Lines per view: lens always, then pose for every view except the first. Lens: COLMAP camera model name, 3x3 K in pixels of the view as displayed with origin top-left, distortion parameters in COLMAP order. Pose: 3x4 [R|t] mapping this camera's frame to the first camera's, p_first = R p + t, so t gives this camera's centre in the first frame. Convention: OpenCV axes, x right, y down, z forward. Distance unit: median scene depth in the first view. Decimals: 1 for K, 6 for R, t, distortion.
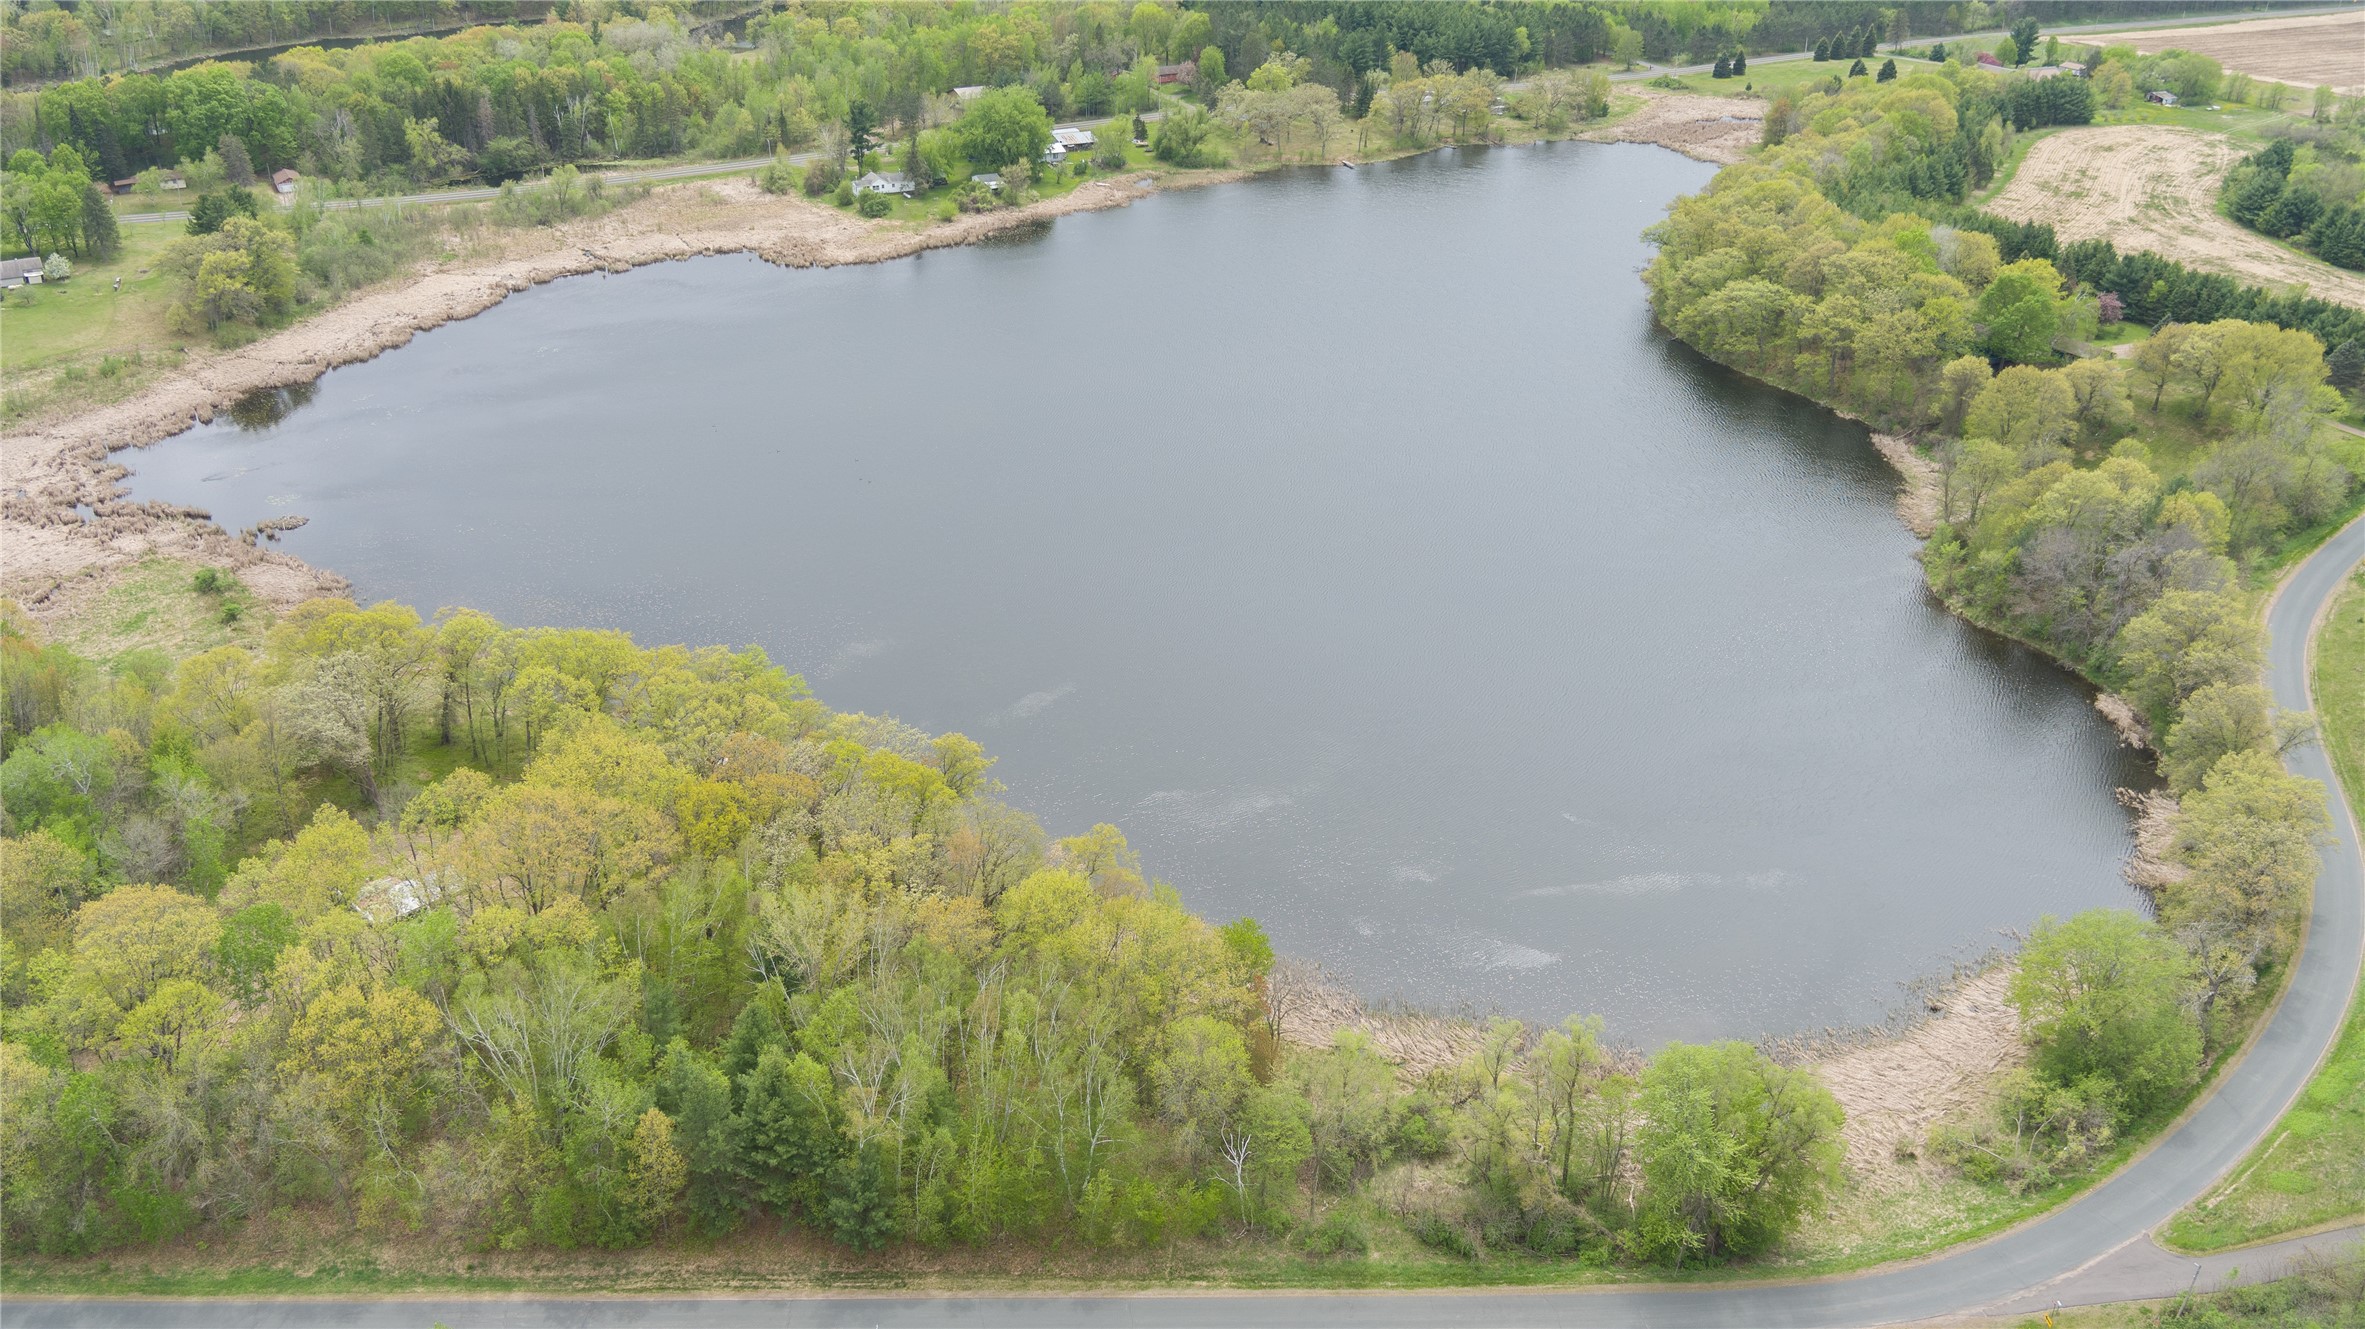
lens RADIAL K [[1906.9, 0, 1180.2], [0, 1906.9, 667.4], [0, 0, 1]] dist [-0.034332, -0.012031]
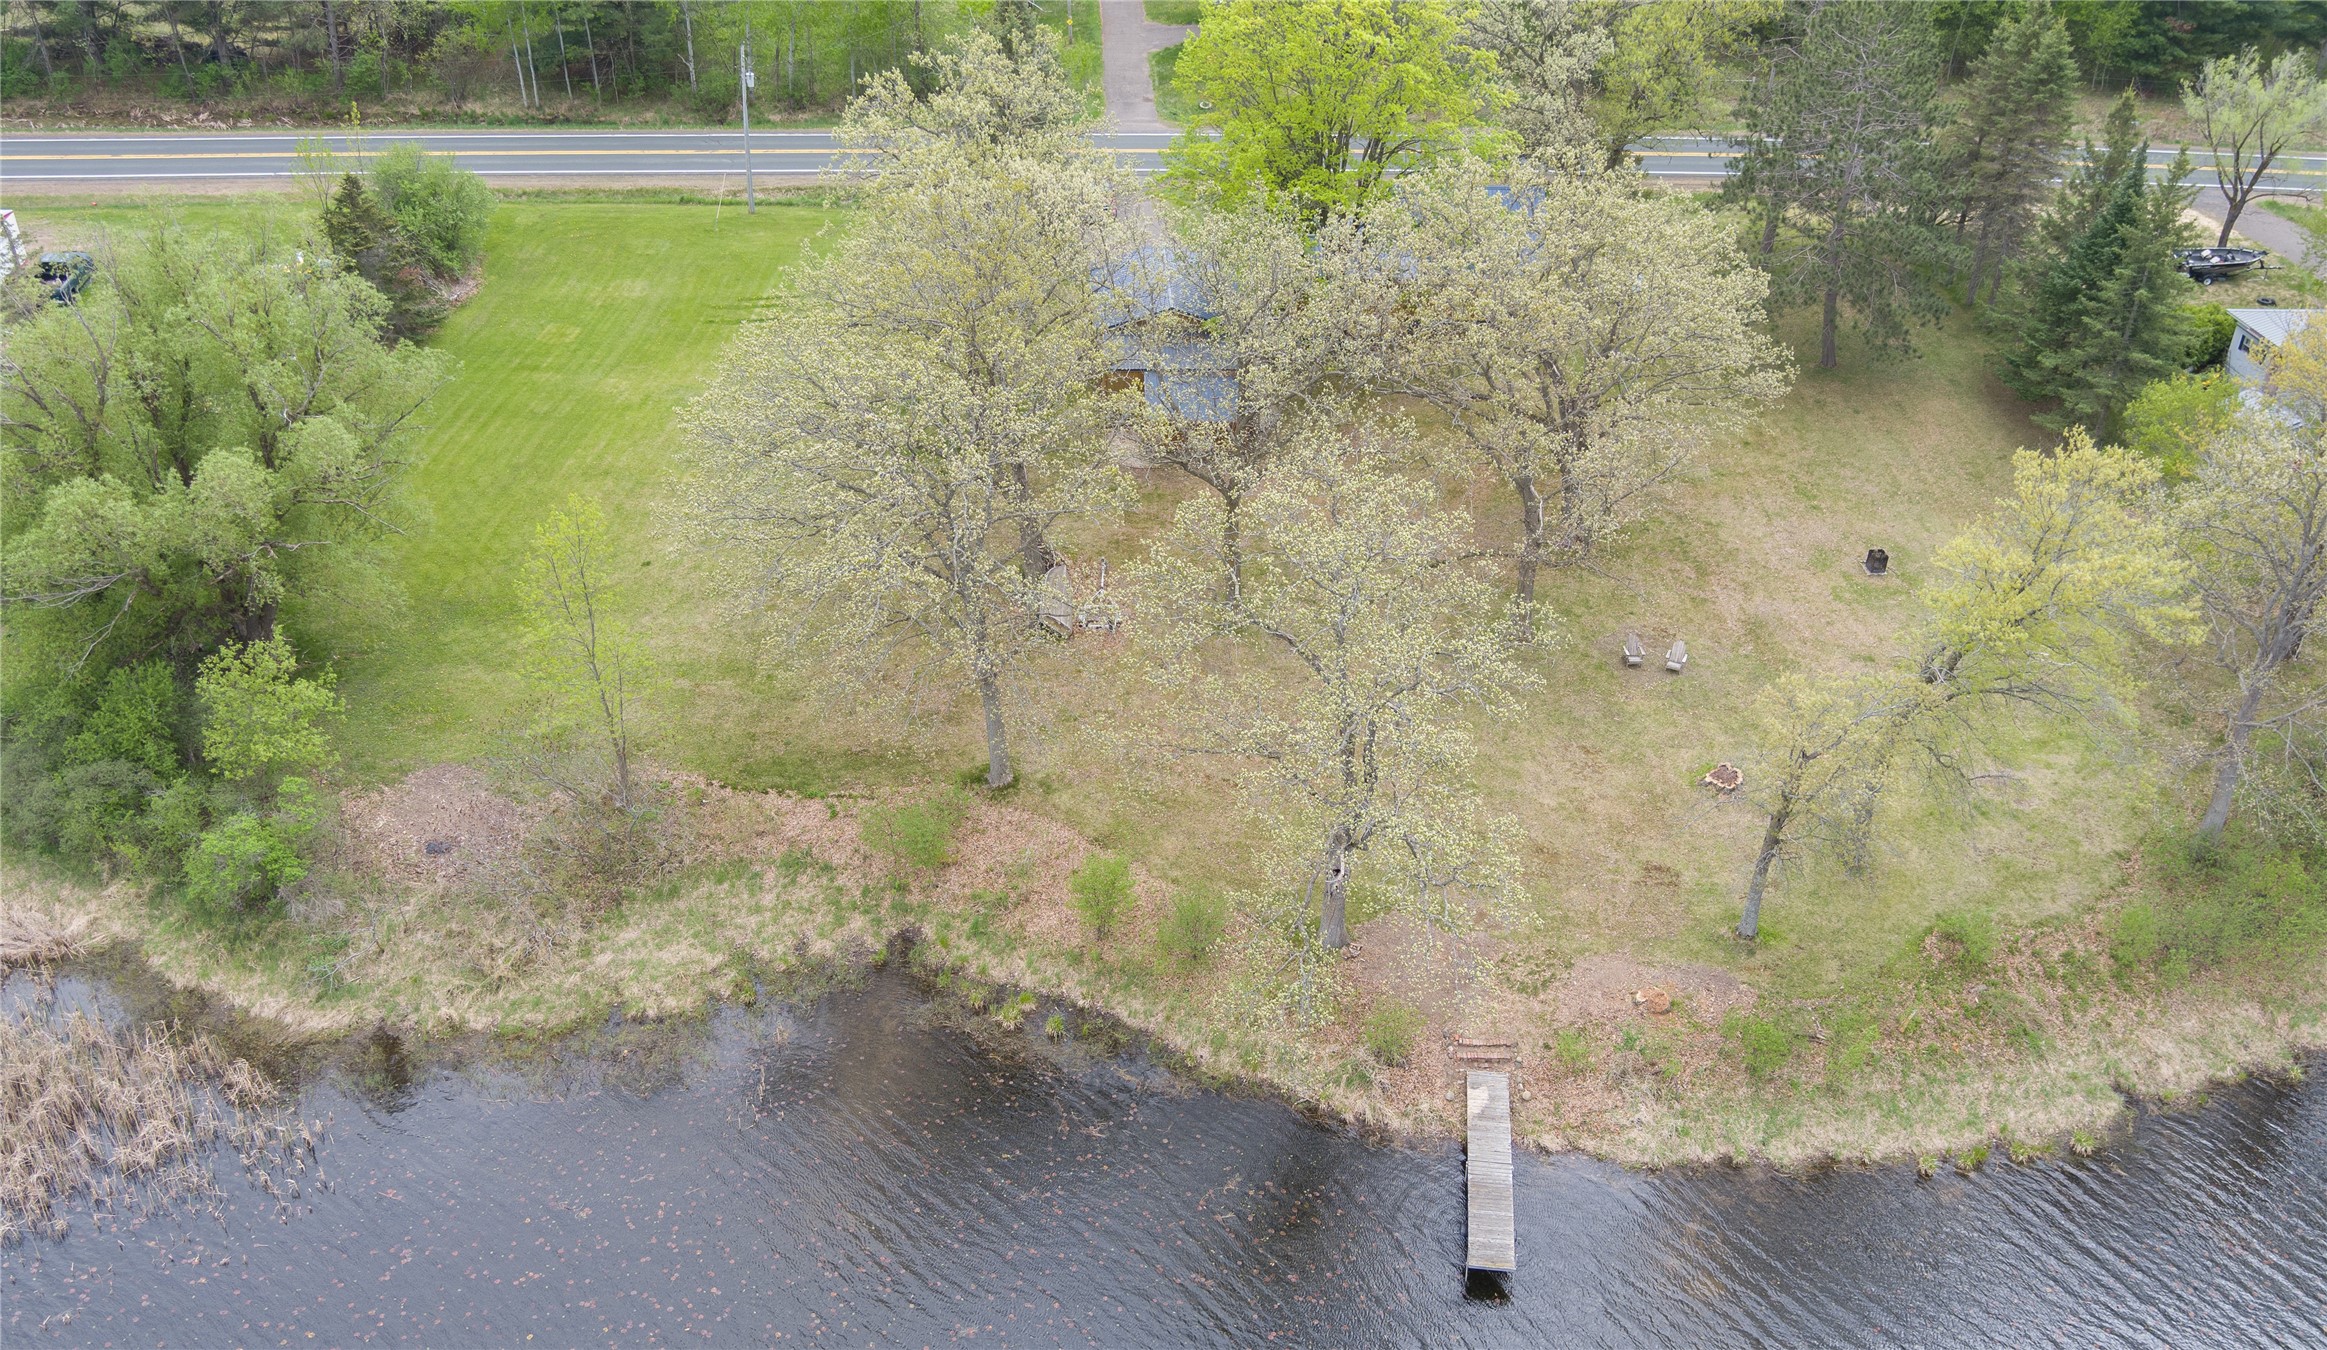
lens RADIAL K [[1983.1, 0, 1239.2], [0, 1983.1, 682.1], [0, 0, 1]] dist [-0.040643, -0.006870]
pose [[0.906143, 0.257163, -0.335815, 0.094186], [-0.222798, 0.965069, 0.137855, -0.272299], [0.359536, -0.050098, 0.931785, 0.828597]]
